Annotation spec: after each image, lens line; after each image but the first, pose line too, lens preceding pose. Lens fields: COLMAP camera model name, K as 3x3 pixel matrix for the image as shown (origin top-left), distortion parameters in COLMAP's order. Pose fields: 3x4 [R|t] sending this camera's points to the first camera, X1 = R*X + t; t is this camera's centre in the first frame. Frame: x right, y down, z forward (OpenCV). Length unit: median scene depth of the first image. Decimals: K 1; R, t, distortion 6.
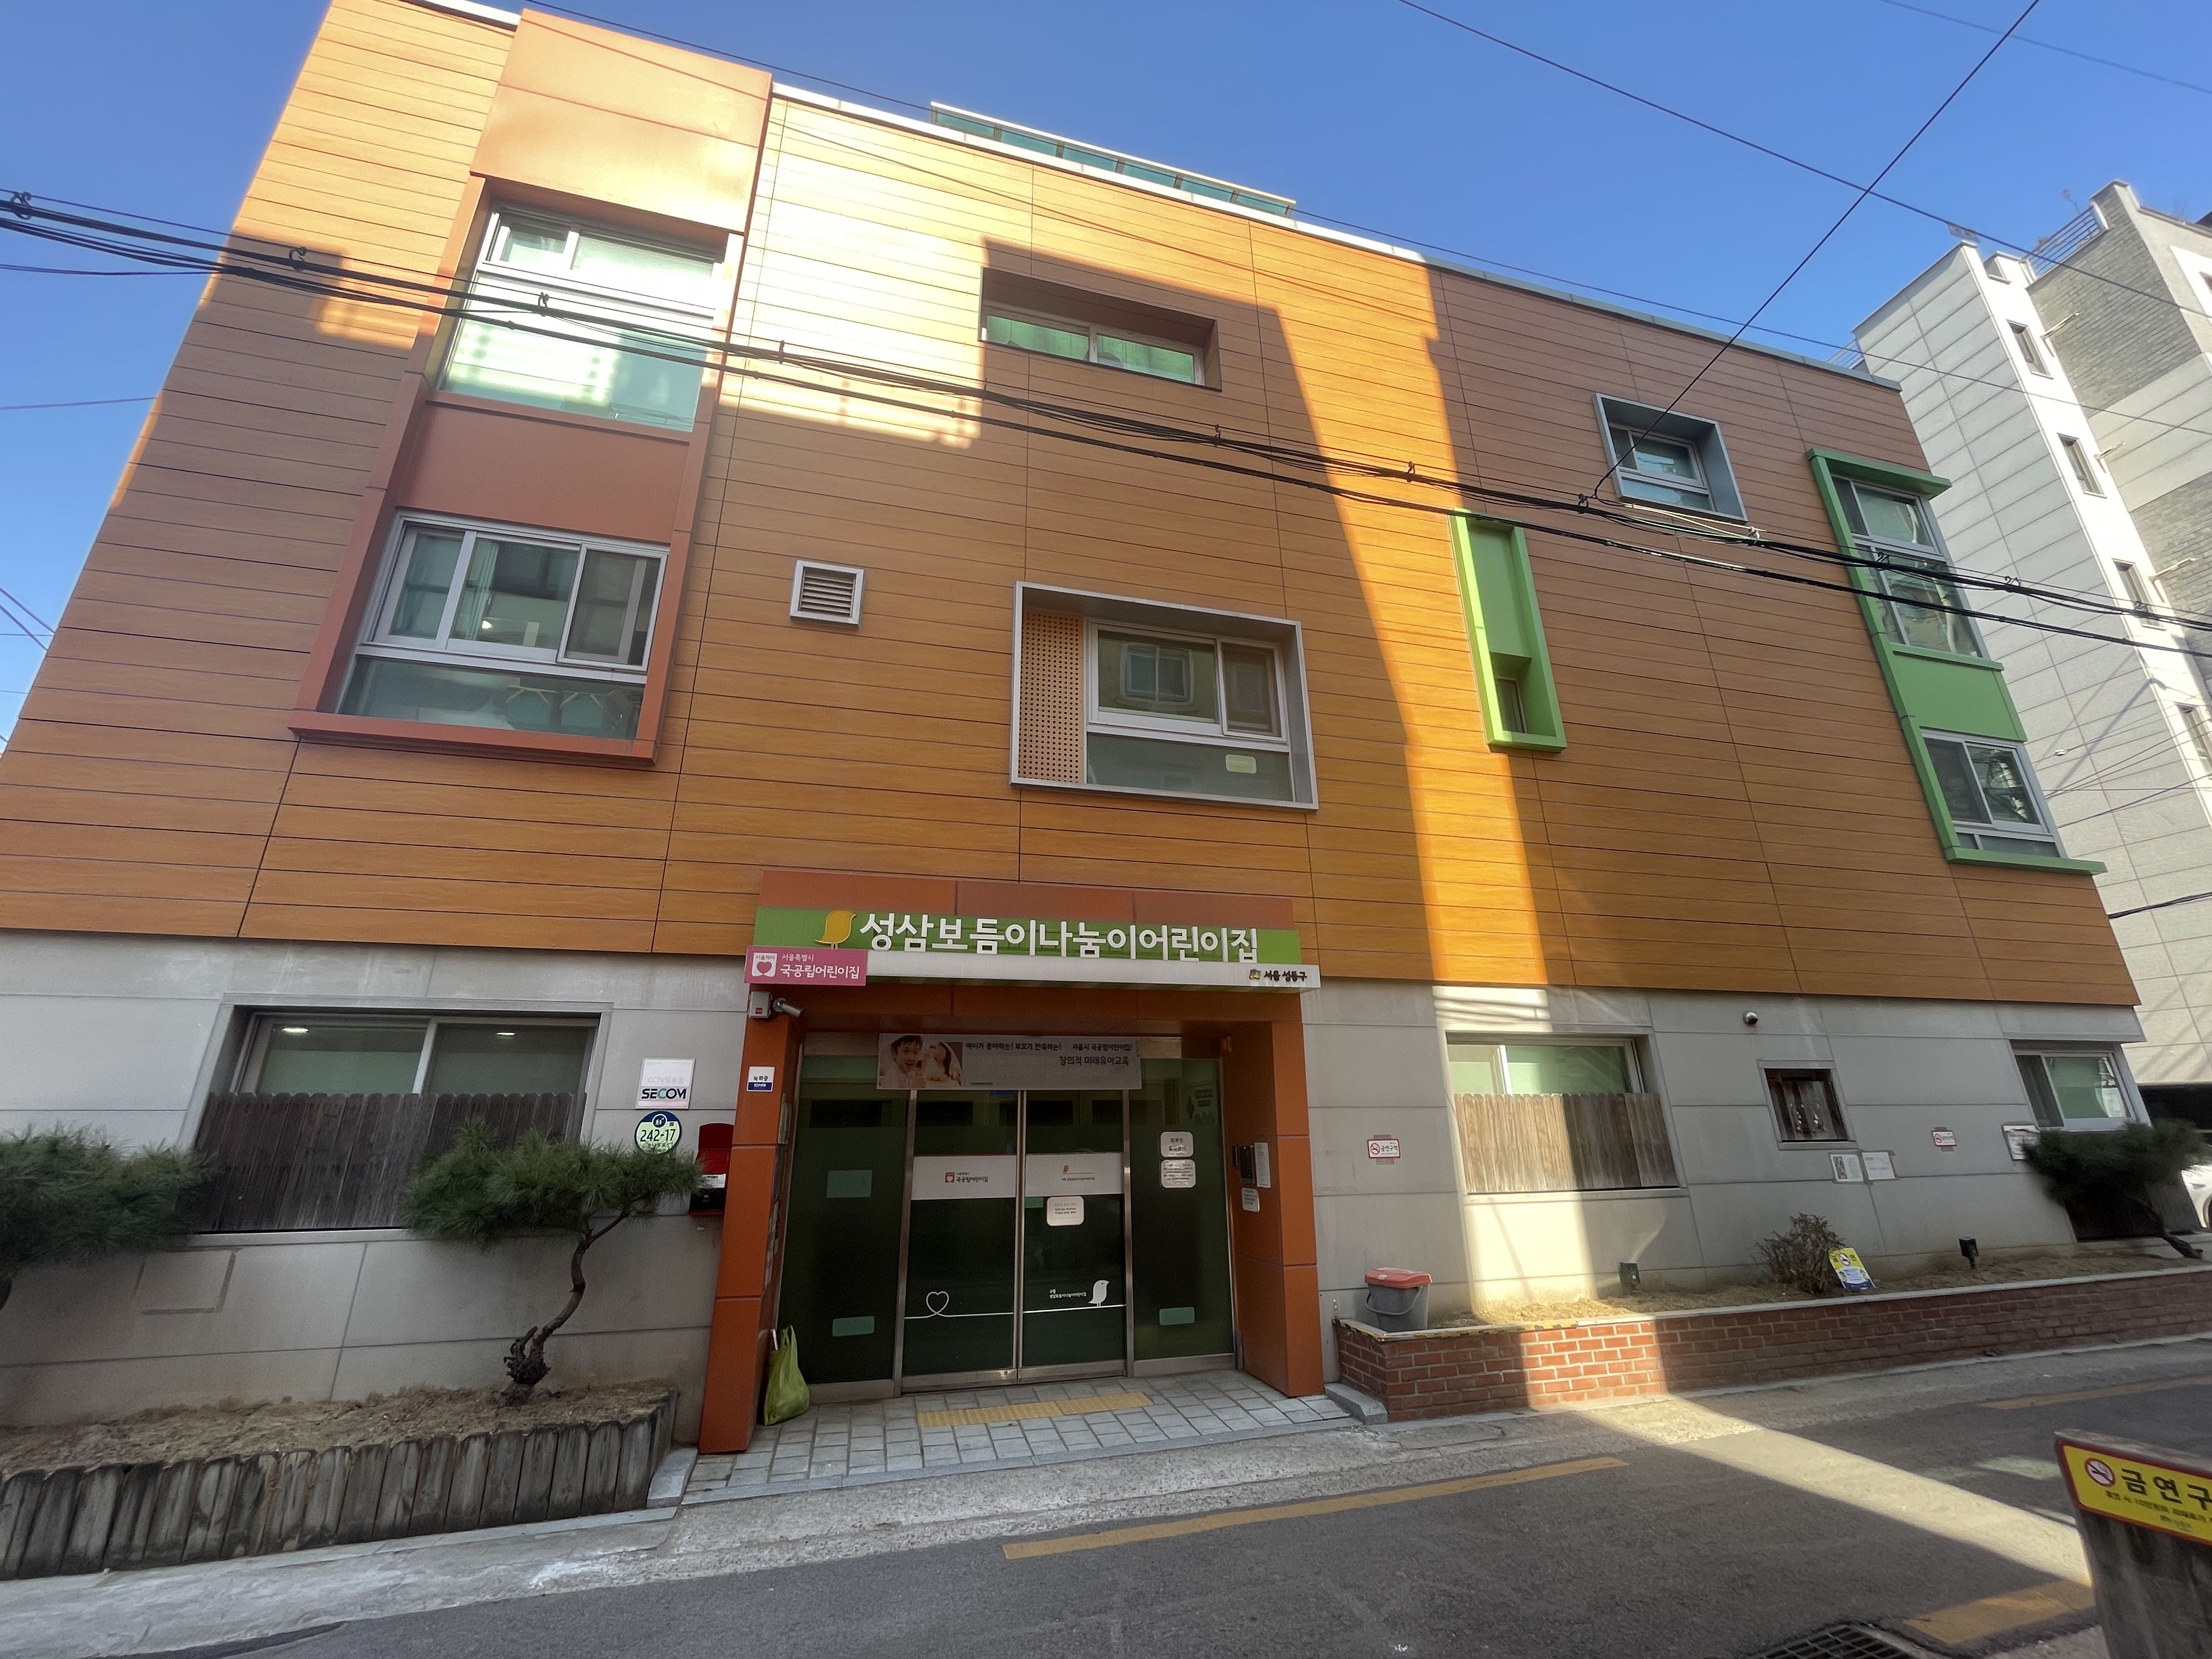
lens RADIAL K [[888.5, 0, 1106.0], [0, 888.5, 829.5], [0, 0, 1]] dist [-0.003054, -0.000676]
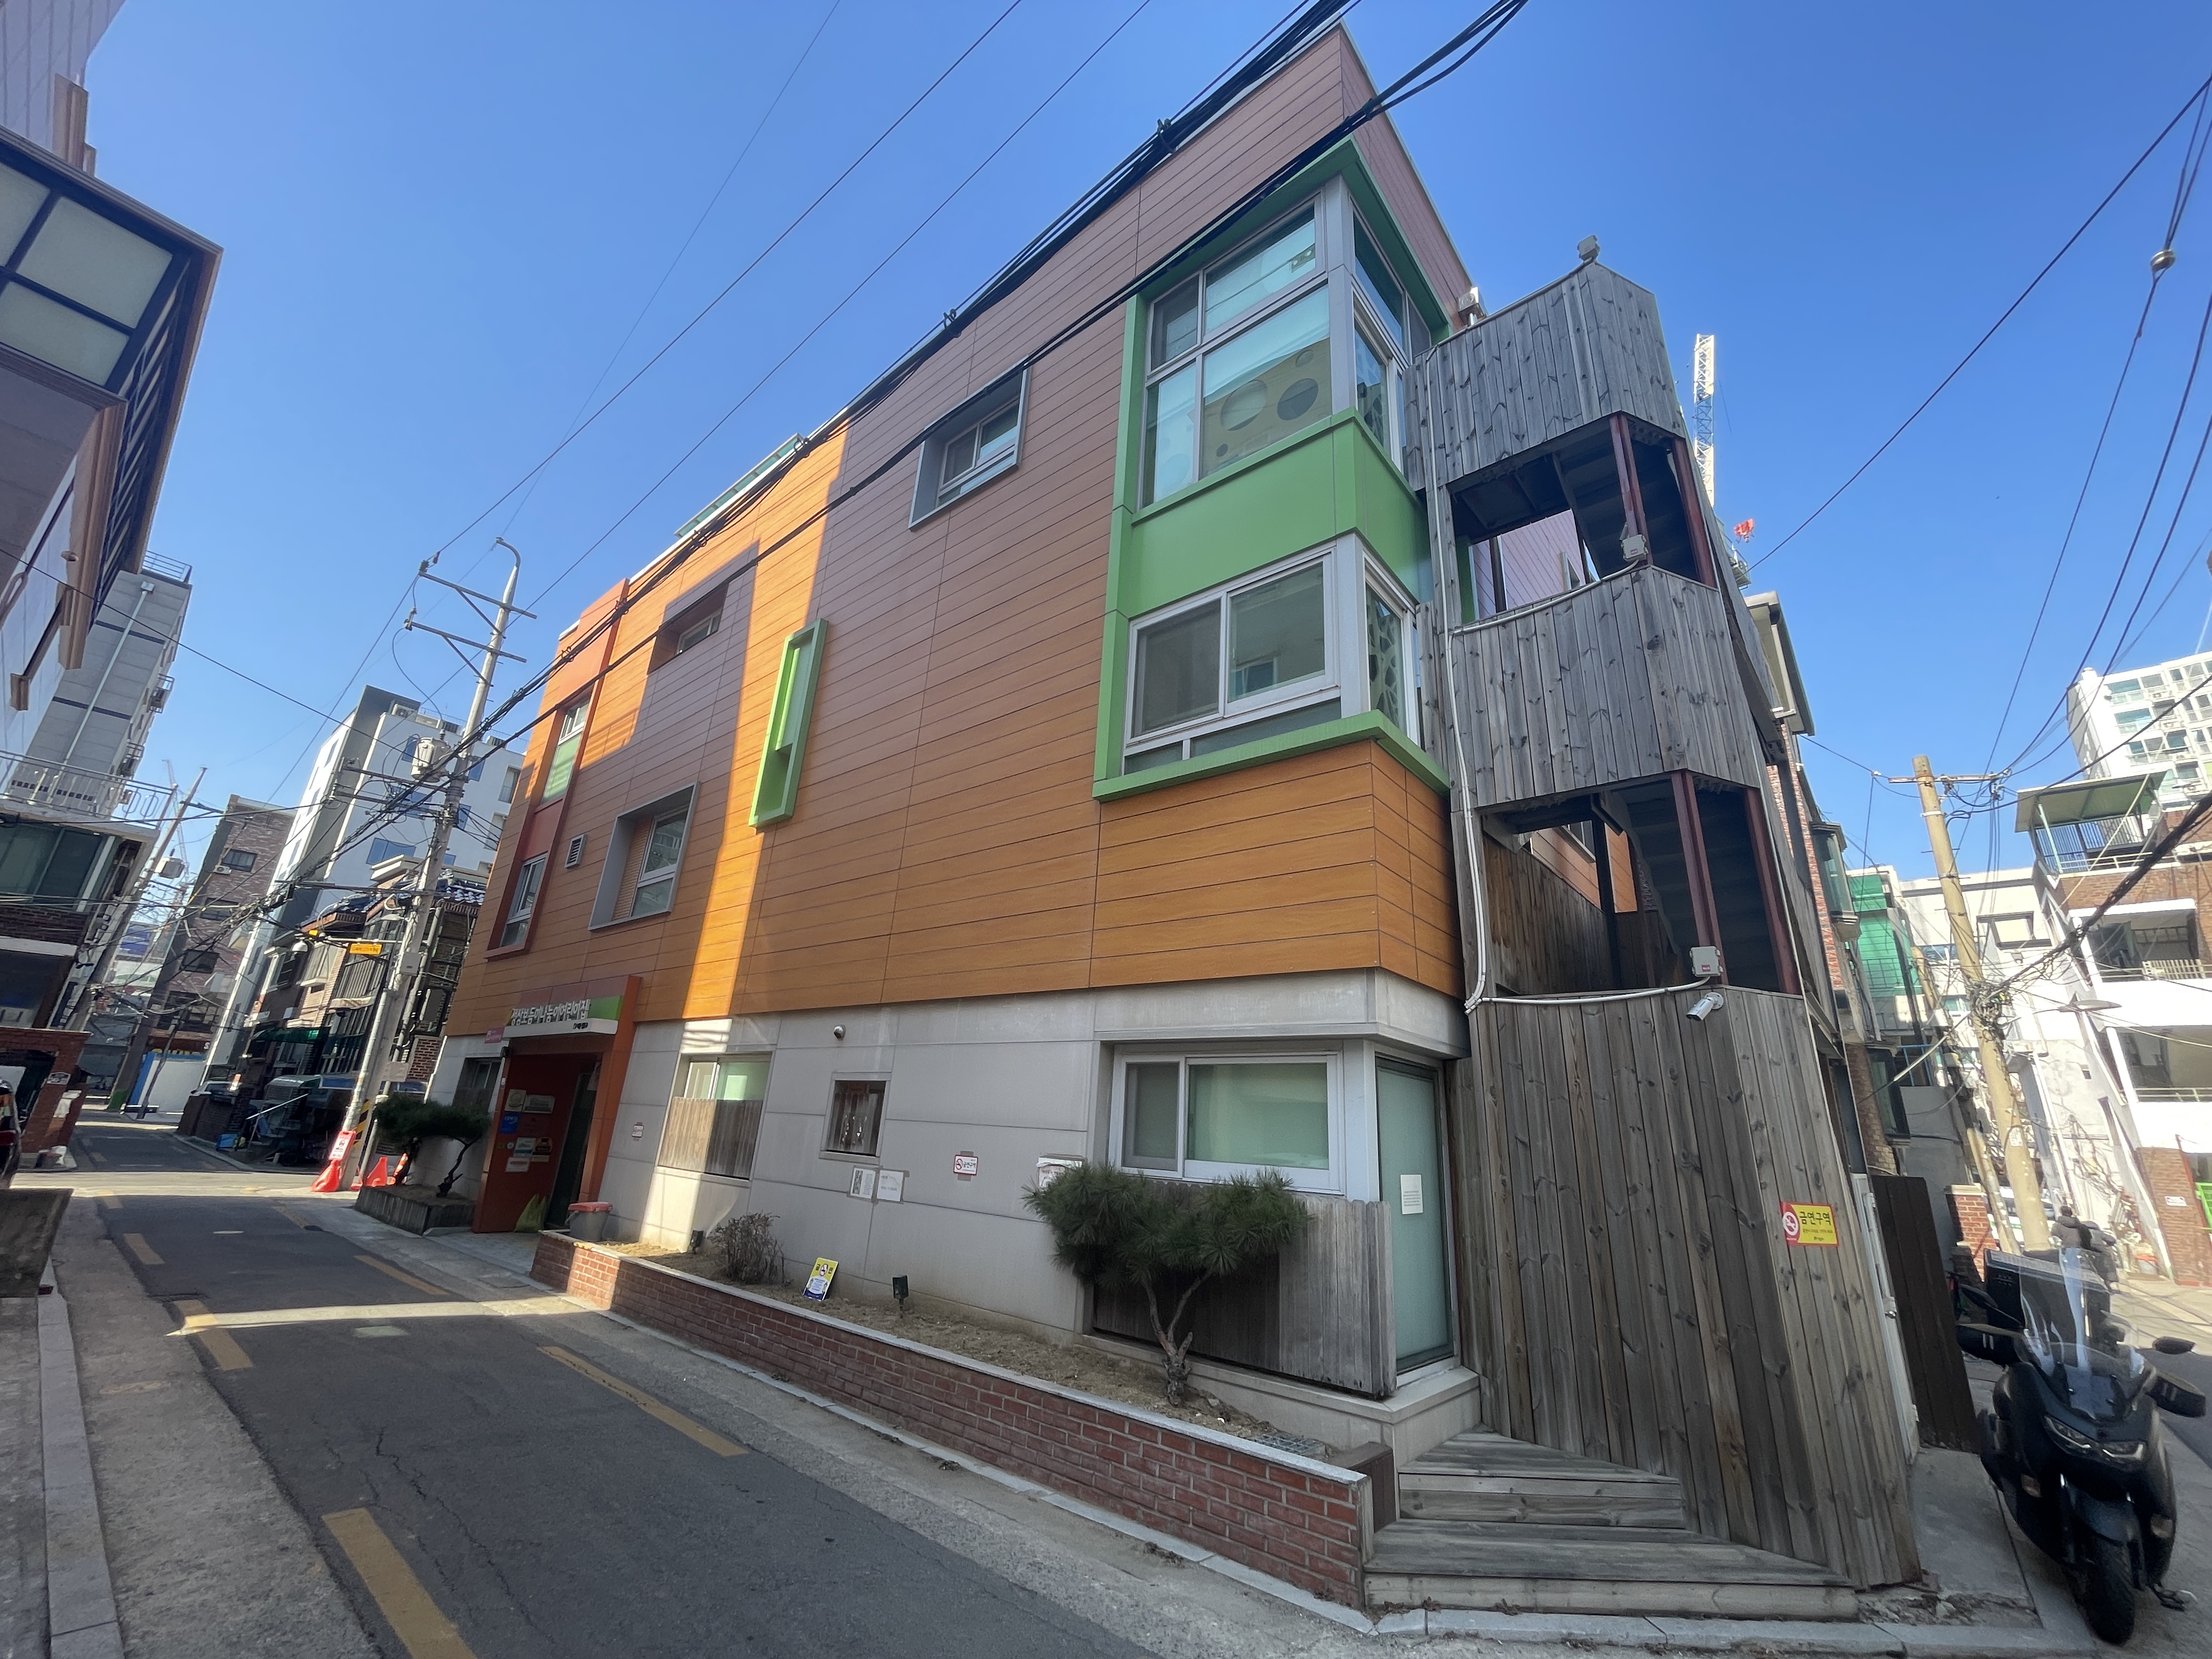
lens RADIAL K [[888.5, 0, 1106.0], [0, 888.5, 829.5], [0, 0, 1]] dist [-0.003054, -0.000676]
pose [[0.570065, -0.223779, -0.790537, 1.836754], [0.208532, 0.970093, -0.124232, 0.181629], [0.794695, -0.094032, 0.599681, 0.661765]]
